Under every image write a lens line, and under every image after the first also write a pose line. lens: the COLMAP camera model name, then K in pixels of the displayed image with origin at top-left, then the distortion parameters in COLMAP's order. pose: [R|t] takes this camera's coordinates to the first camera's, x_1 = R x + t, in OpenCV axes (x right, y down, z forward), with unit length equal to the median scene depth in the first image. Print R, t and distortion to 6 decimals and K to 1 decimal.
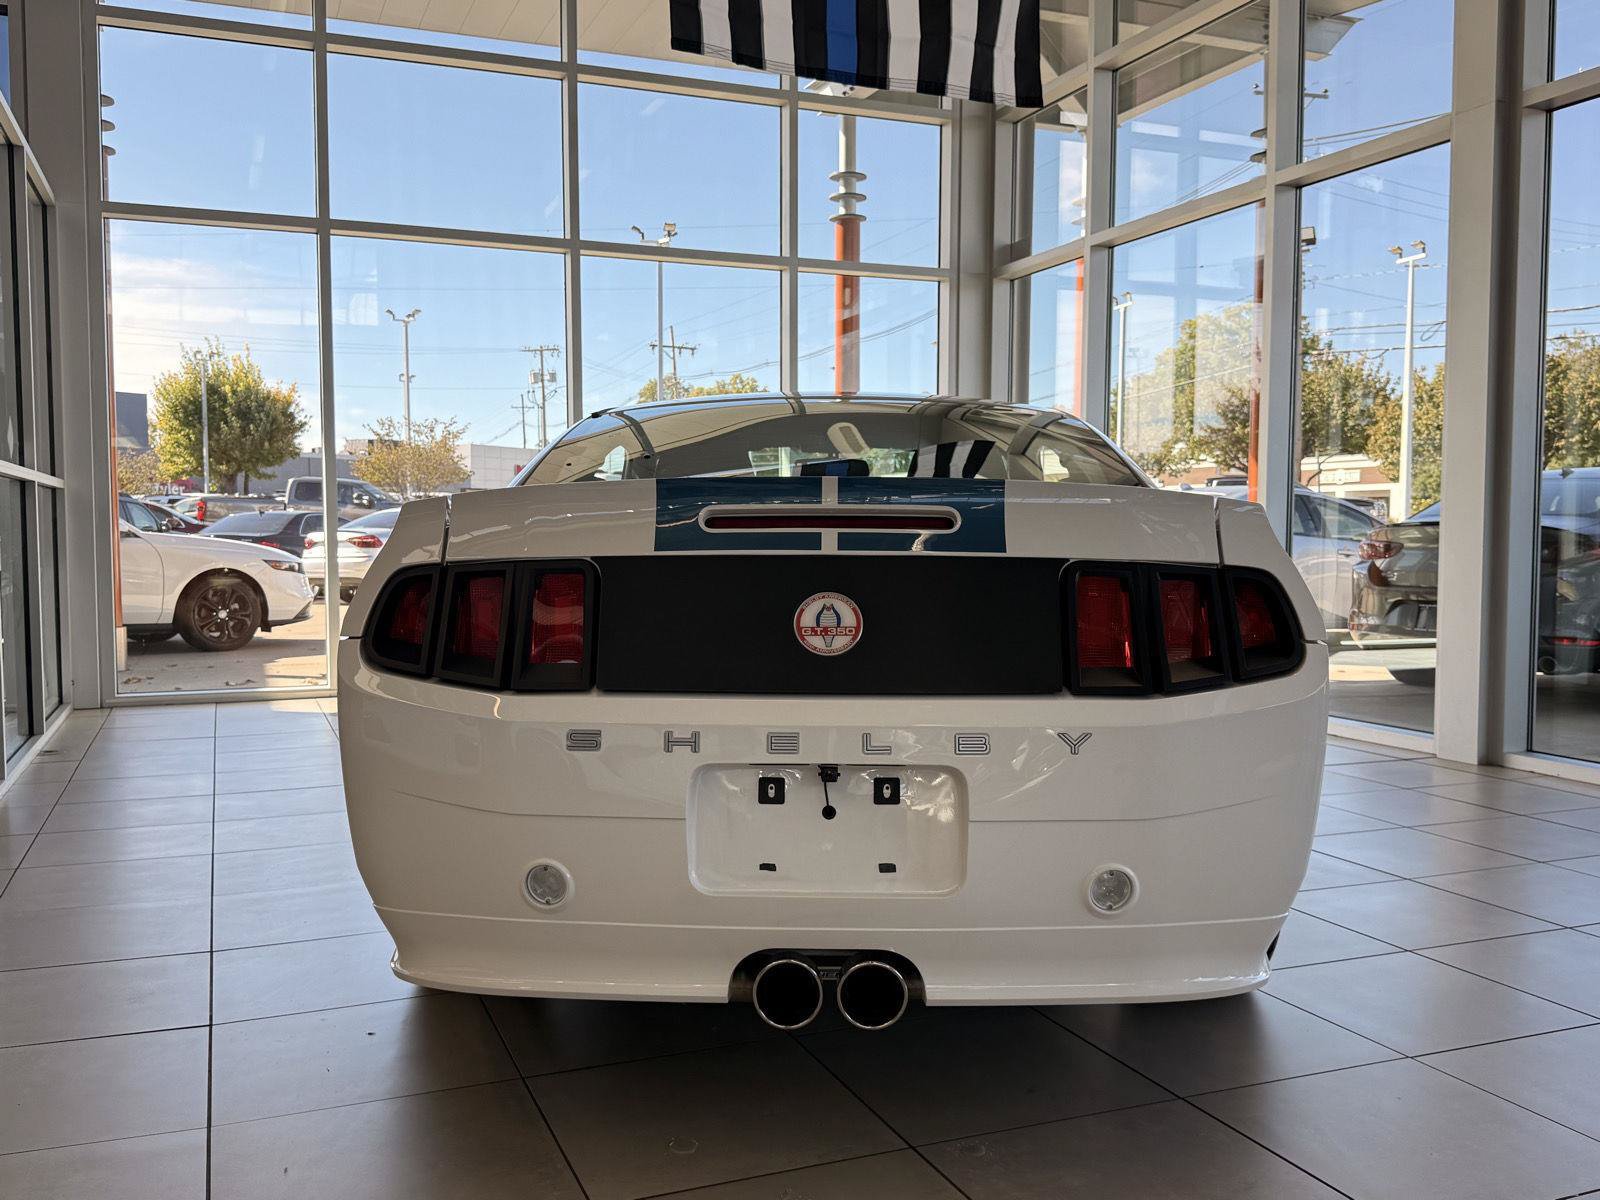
lens RADIAL K [[1431.0, 0, 802.0], [0, 1431.0, 591.9], [0, 0, 1]] dist [0.057500, -0.029935]
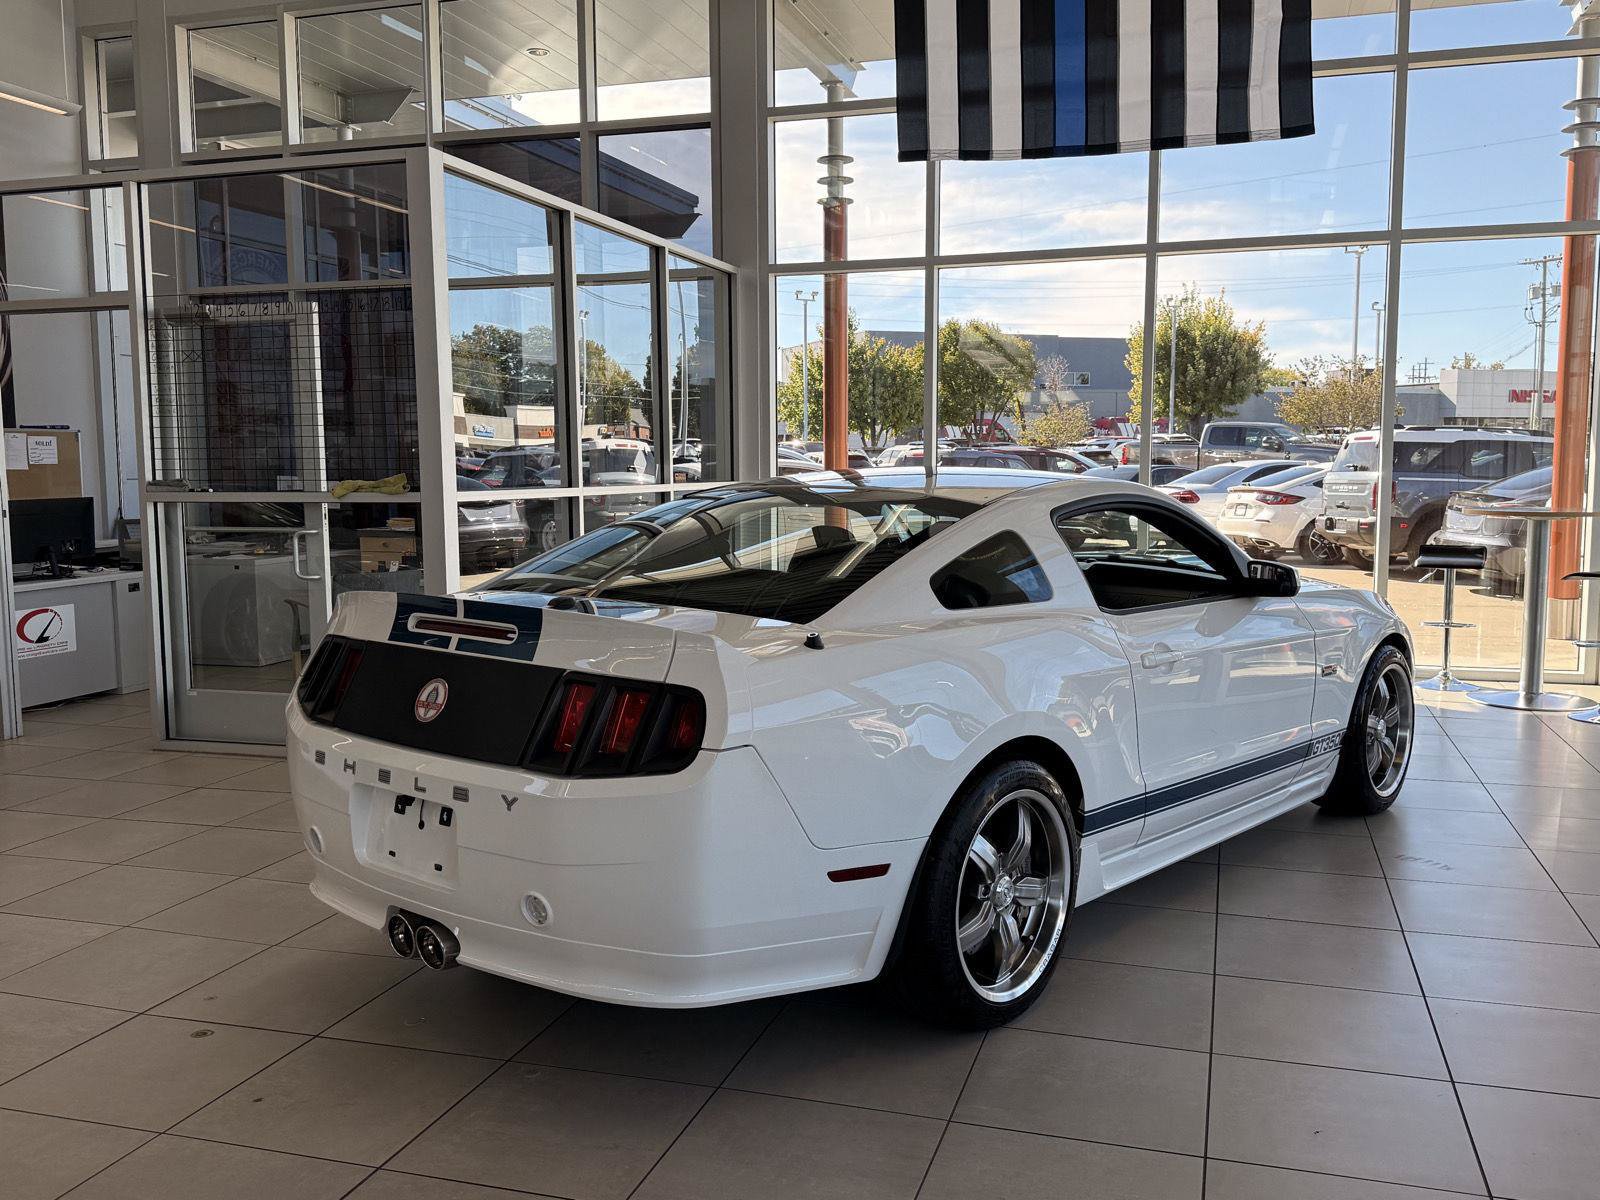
lens RADIAL K [[1431.0, 0, 799.2], [0, 1431.0, 559.4], [0, 0, 1]] dist [0.057500, -0.029935]
pose [[0.772277, 0.041957, -0.633899, 1.238840], [-0.023611, 0.999023, 0.037359, -0.186907], [0.634847, -0.013884, 0.772513, 0.076500]]
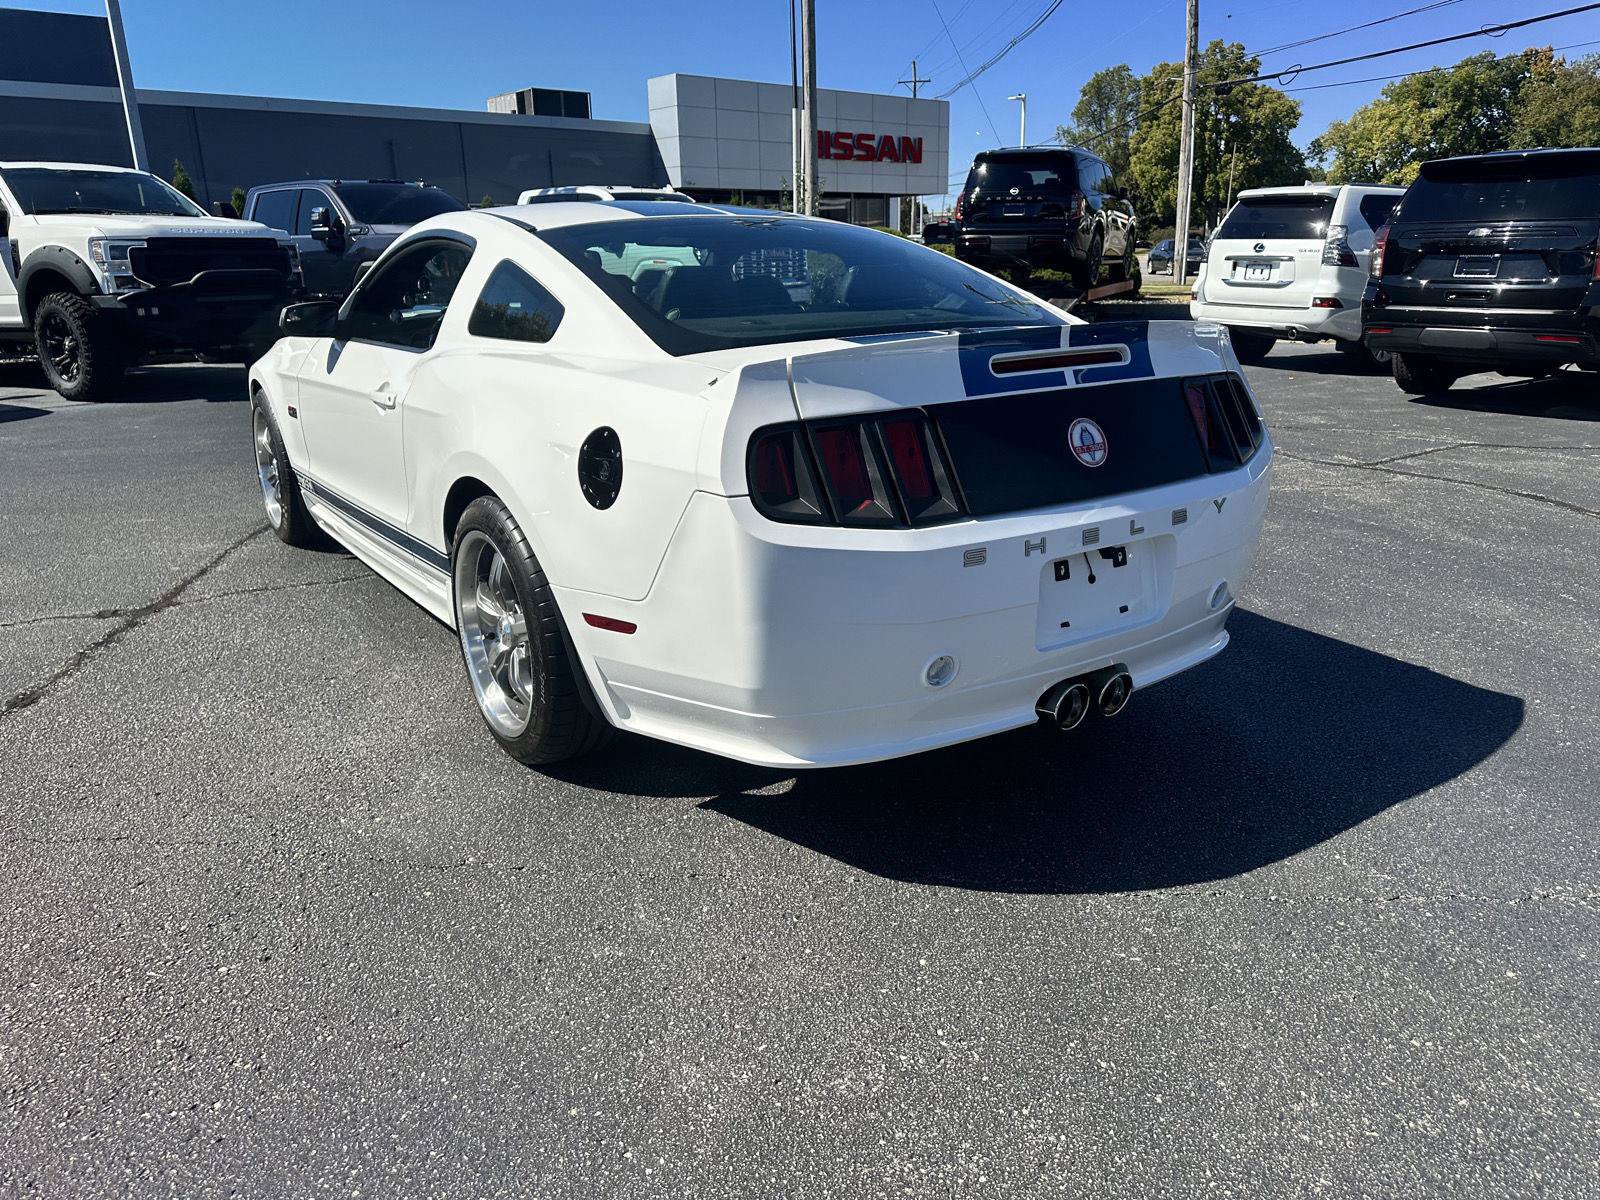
lens RADIAL K [[1110.8, 0, 805.3], [0, 1110.8, 613.8], [0, 0, 1]] dist [0.052449, -0.057092]
pose [[0.815027, -0.191124, 0.546994, -0.781309], [0.039286, 0.960088, 0.276926, -0.120741], [-0.578089, -0.204213, 0.790006, 0.285603]]
